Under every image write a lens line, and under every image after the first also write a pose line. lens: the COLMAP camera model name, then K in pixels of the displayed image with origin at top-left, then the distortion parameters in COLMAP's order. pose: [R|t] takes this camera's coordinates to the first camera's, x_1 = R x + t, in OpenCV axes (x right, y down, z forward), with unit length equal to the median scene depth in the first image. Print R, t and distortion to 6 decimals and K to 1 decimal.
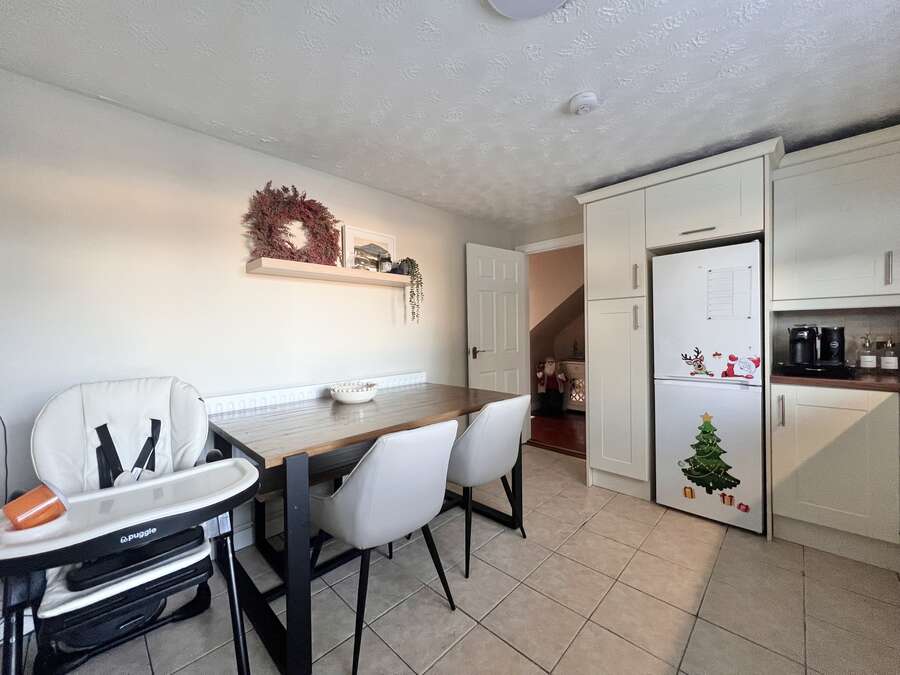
lens RADIAL K [[360.2, 0, 448.5], [0, 360.2, 337.4], [0, 0, 1]] dist [0.000313, 0.000147]
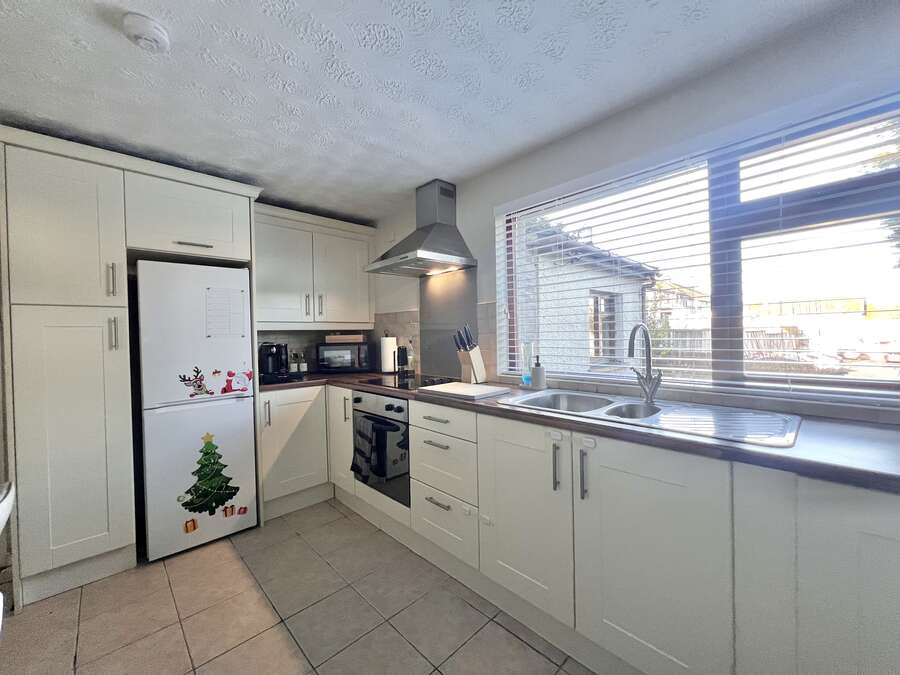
lens RADIAL K [[360.2, 0, 448.5], [0, 360.2, 337.4], [0, 0, 1]] dist [0.000313, 0.000147]
pose [[0.035170, 0.005142, 0.999368, -0.245533], [0.037770, 0.999266, -0.006471, -0.019206], [-0.998667, 0.037974, 0.034950, 0.316237]]
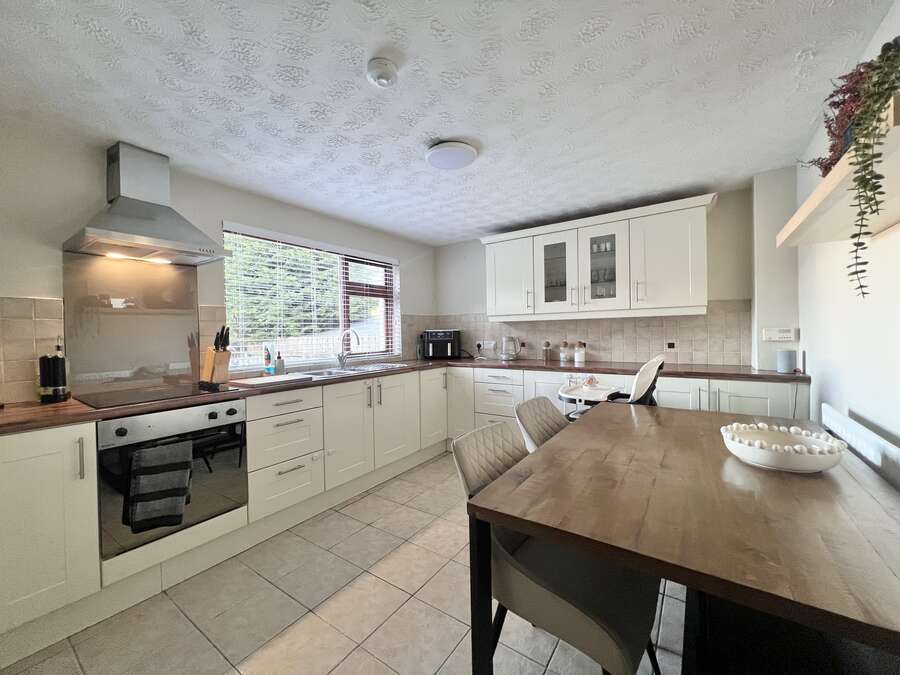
lens RADIAL K [[360.2, 0, 448.5], [0, 360.2, 337.4], [0, 0, 1]] dist [0.000313, 0.000147]
pose [[-0.985288, 0.037962, -0.166632, 0.304959], [0.033313, 0.998976, 0.030605, -0.038733], [0.167623, 0.024604, -0.985544, 1.480102]]
